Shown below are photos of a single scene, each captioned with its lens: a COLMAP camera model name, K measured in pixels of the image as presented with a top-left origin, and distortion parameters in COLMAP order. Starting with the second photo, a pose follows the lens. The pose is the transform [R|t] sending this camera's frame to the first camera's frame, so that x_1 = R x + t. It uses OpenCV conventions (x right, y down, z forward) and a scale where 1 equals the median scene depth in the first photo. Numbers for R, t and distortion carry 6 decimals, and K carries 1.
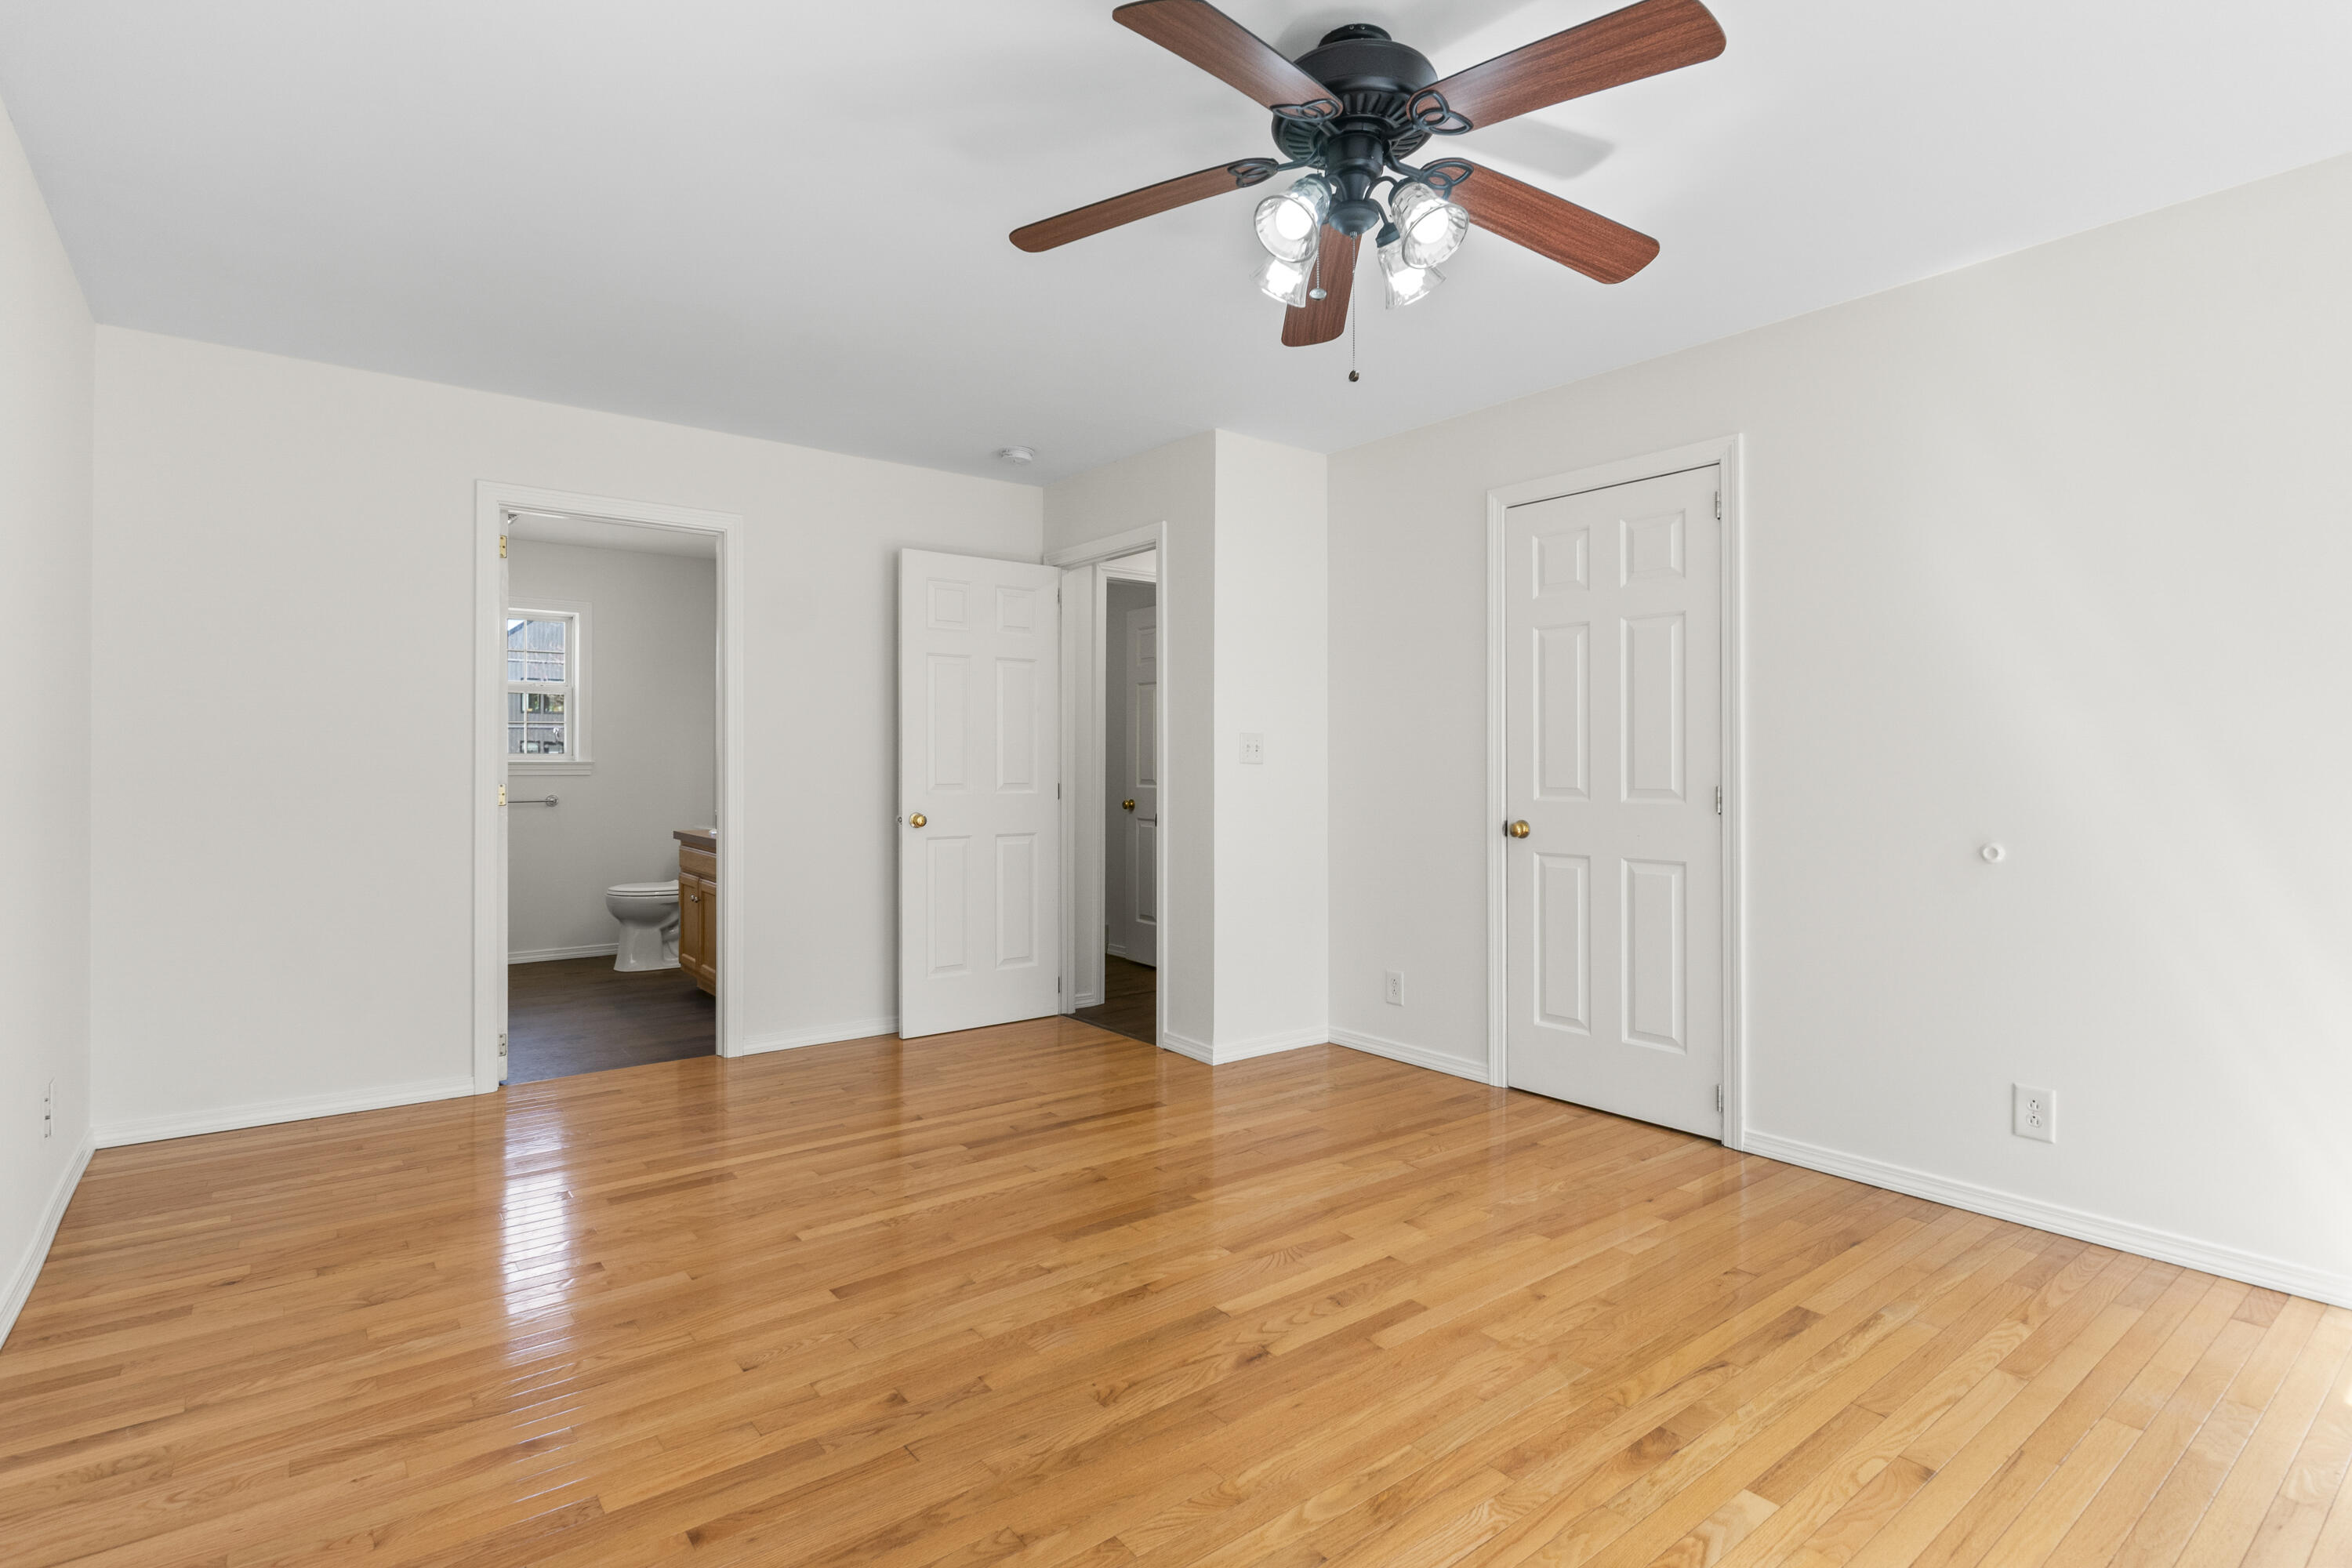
lens RADIAL K [[1151.1, 0, 1176.0], [0, 1151.1, 784.0], [0, 0, 1]] dist [-0.014315, -0.000773]
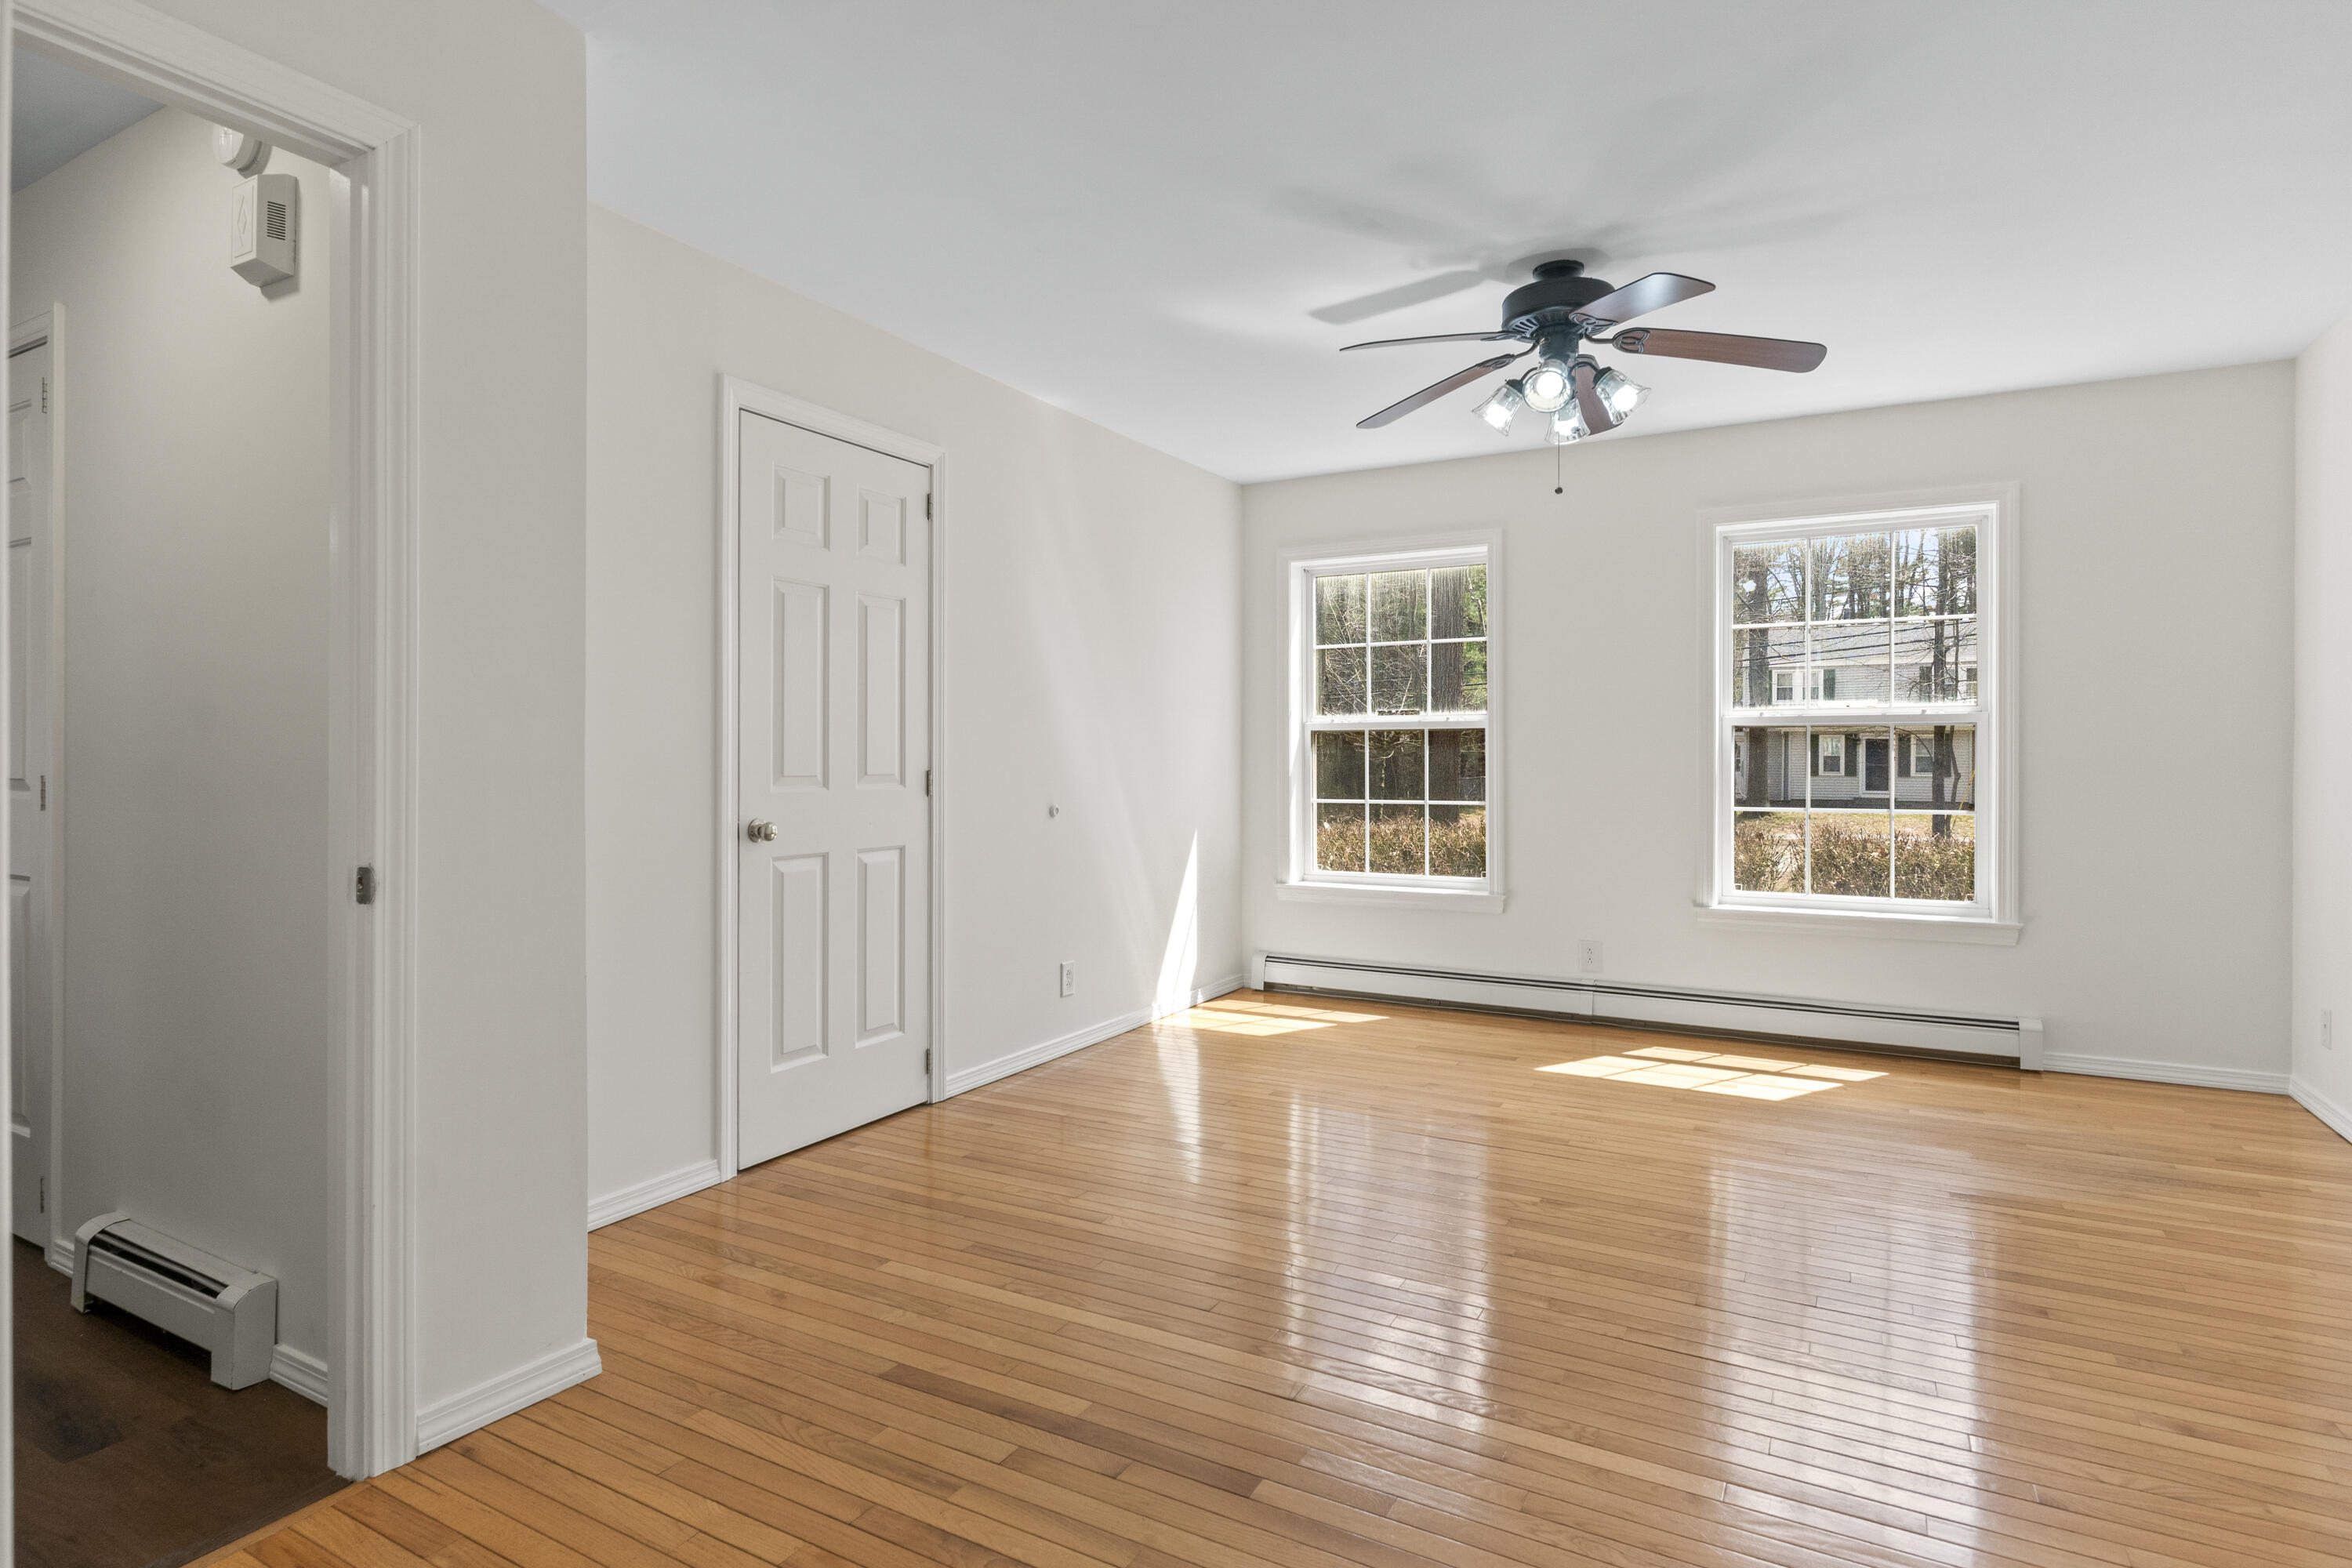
lens RADIAL K [[1215.2, 0, 1167.1], [0, 1215.2, 785.4], [0, 0, 1]] dist [-0.002221, -0.000594]
pose [[-0.386649, -0.018673, 0.922038, -0.655088], [0.010301, 0.999645, 0.024564, -0.009147], [-0.922170, 0.018996, -0.386319, 1.232074]]
